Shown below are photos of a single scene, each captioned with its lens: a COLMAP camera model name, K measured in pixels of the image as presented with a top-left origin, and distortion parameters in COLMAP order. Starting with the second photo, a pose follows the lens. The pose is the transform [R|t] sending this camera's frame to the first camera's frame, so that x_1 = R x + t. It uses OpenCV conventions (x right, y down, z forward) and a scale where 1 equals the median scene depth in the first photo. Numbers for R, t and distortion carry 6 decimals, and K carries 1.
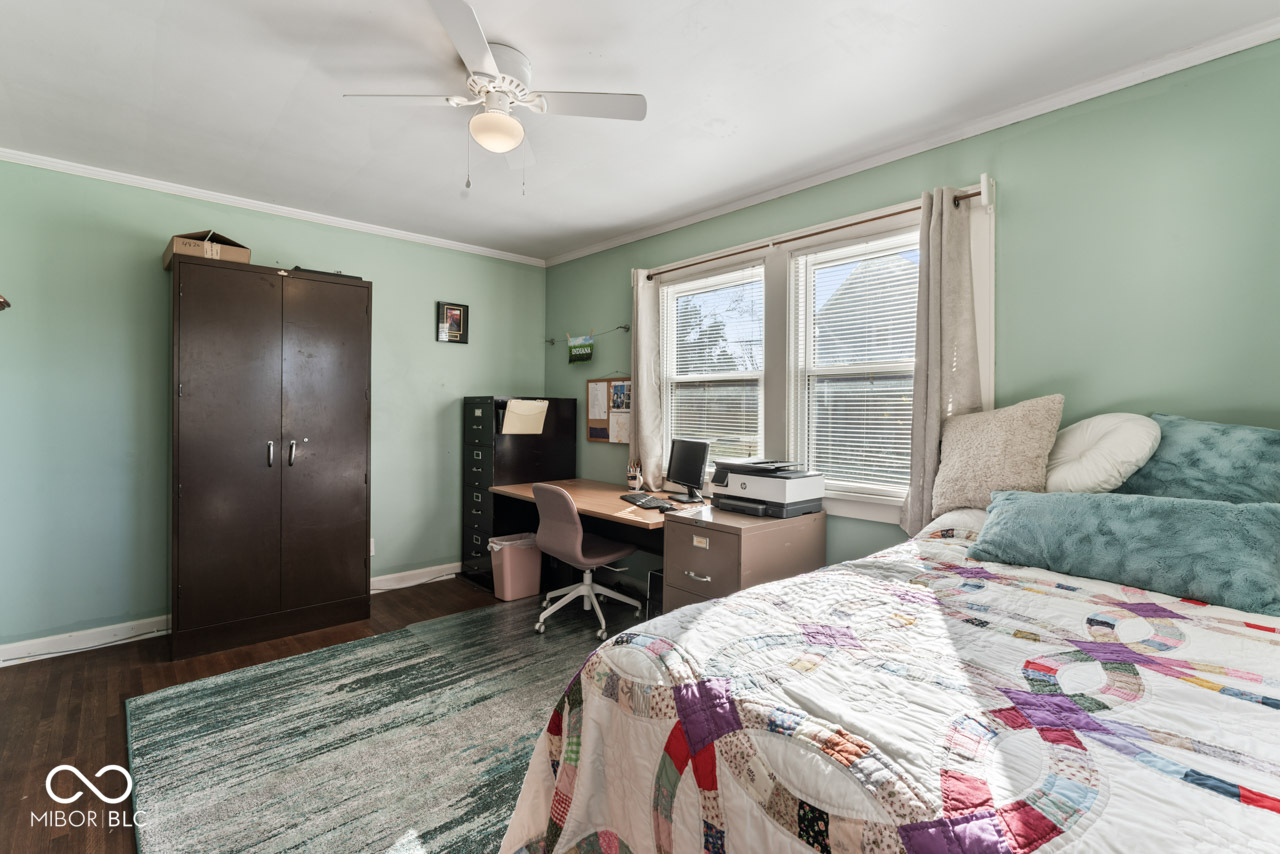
lens RADIAL K [[579.1, 0, 632.3], [0, 579.1, 407.8], [0, 0, 1]] dist [-0.003443, -0.000116]
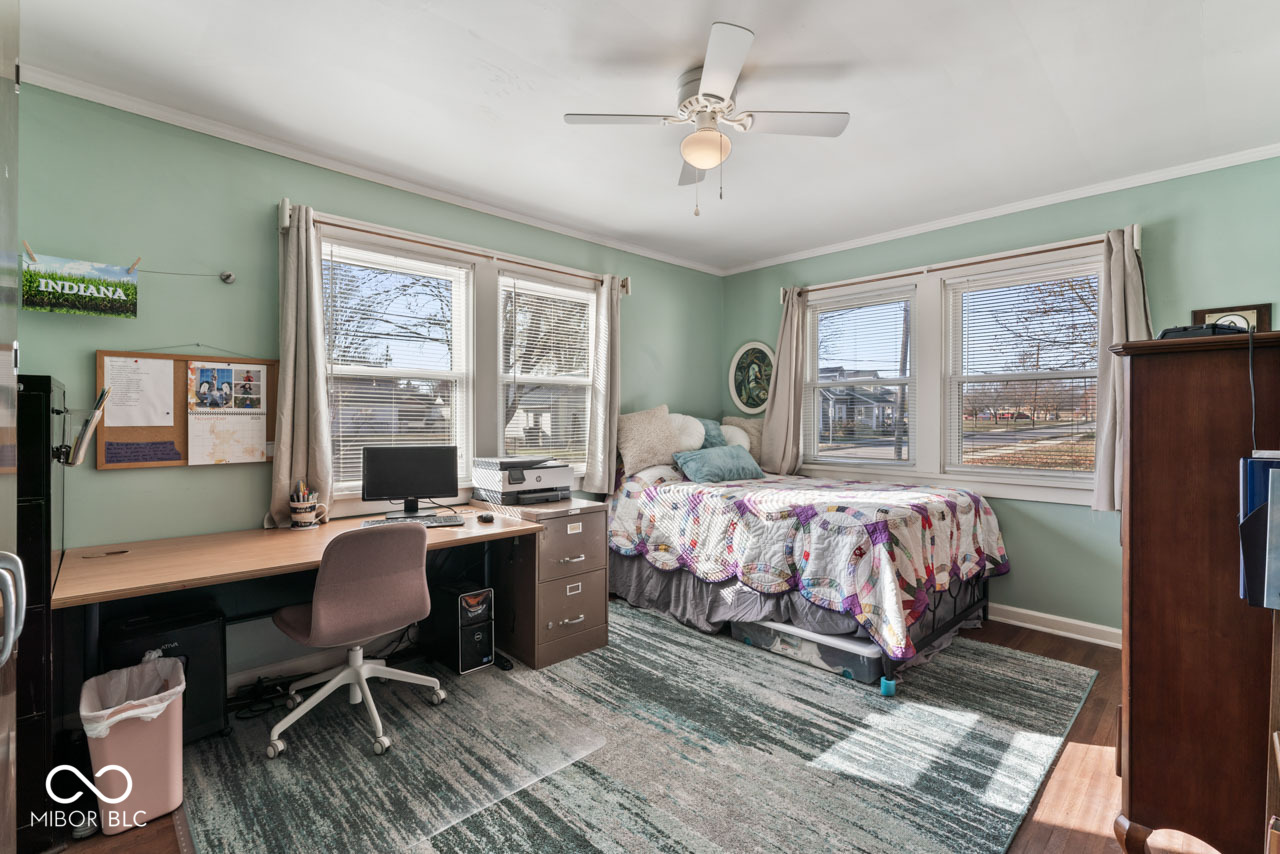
lens RADIAL K [[579.1, 0, 639.2], [0, 579.1, 421.9], [0, 0, 1]] dist [-0.003443, -0.000116]
pose [[-0.044974, -0.015586, 0.998867, -0.644423], [-0.007522, 0.999855, 0.015263, 0.003682], [-0.998960, -0.006827, -0.045084, 0.585835]]
